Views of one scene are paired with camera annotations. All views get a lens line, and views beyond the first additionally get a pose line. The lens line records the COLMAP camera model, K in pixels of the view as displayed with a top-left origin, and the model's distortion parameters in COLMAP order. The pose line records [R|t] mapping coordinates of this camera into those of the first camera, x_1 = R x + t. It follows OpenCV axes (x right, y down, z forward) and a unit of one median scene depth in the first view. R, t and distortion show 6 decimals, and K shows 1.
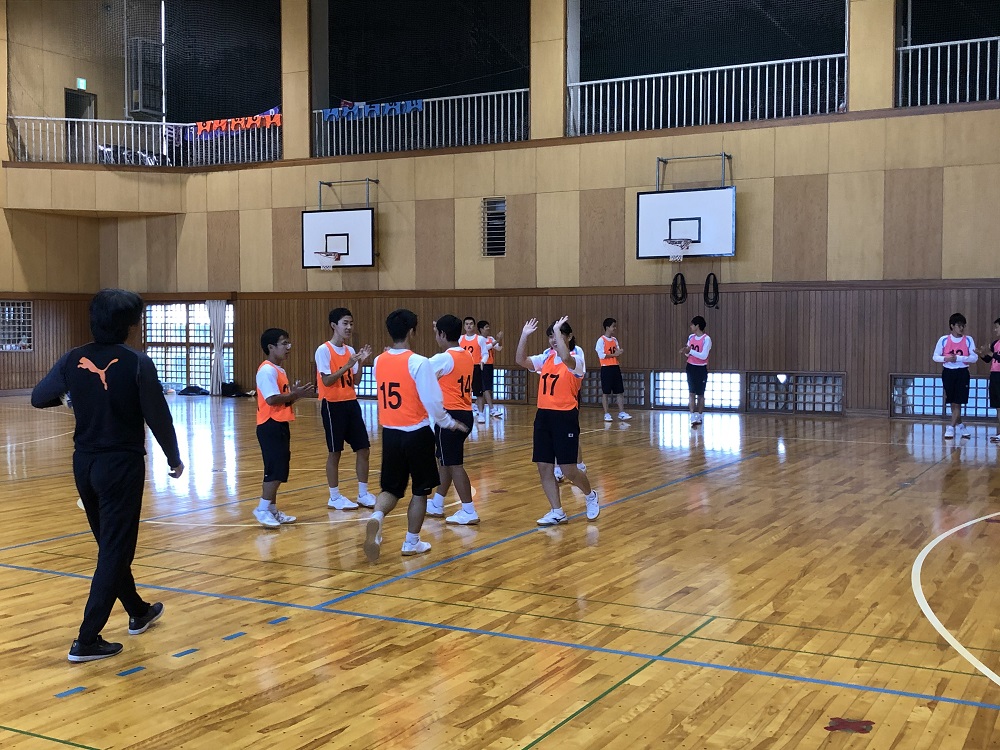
lens RADIAL K [[1170.1, 0, 500.0], [0, 1170.1, 375.0], [0, 0, 1]] dist [0.178912, -0.661770]
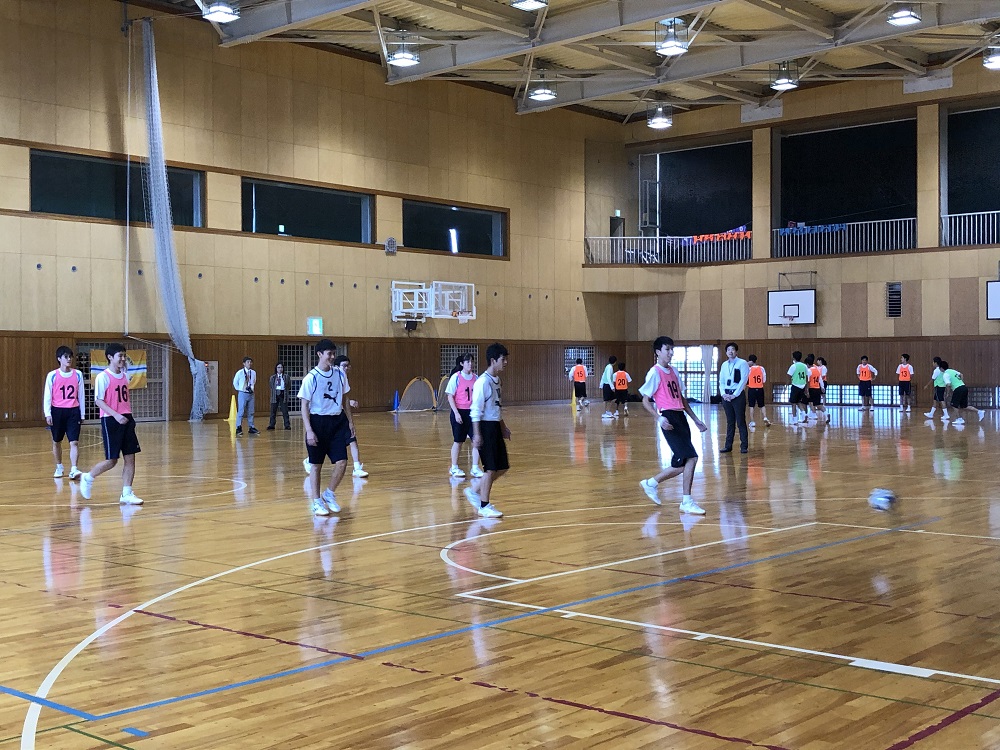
lens RADIAL K [[1282.0, 0, 500.0], [0, 1282.0, 375.0], [0, 0, 1]] dist [0.179700, -0.675414]
pose [[0.974663, -0.002923, -0.223658, -0.139301], [-0.004069, 0.999517, -0.030795, 0.039221], [0.223641, 0.030925, 0.974181, -0.915396]]
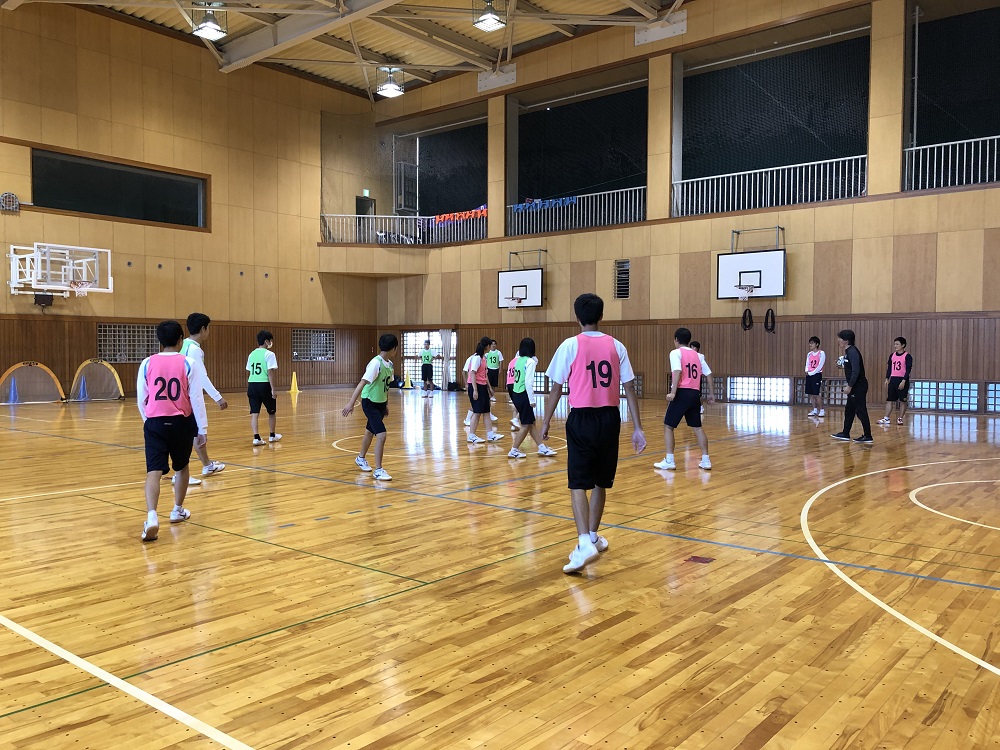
lens RADIAL K [[822.1, 0, 500.0], [0, 822.1, 375.0], [0, 0, 1]] dist [0.070477, -0.158956]
pose [[0.980294, 0.008709, -0.197353, 0.051230], [-0.010831, 0.999895, -0.009678, 0.007617], [0.197248, 0.011625, 0.980285, -0.055948]]
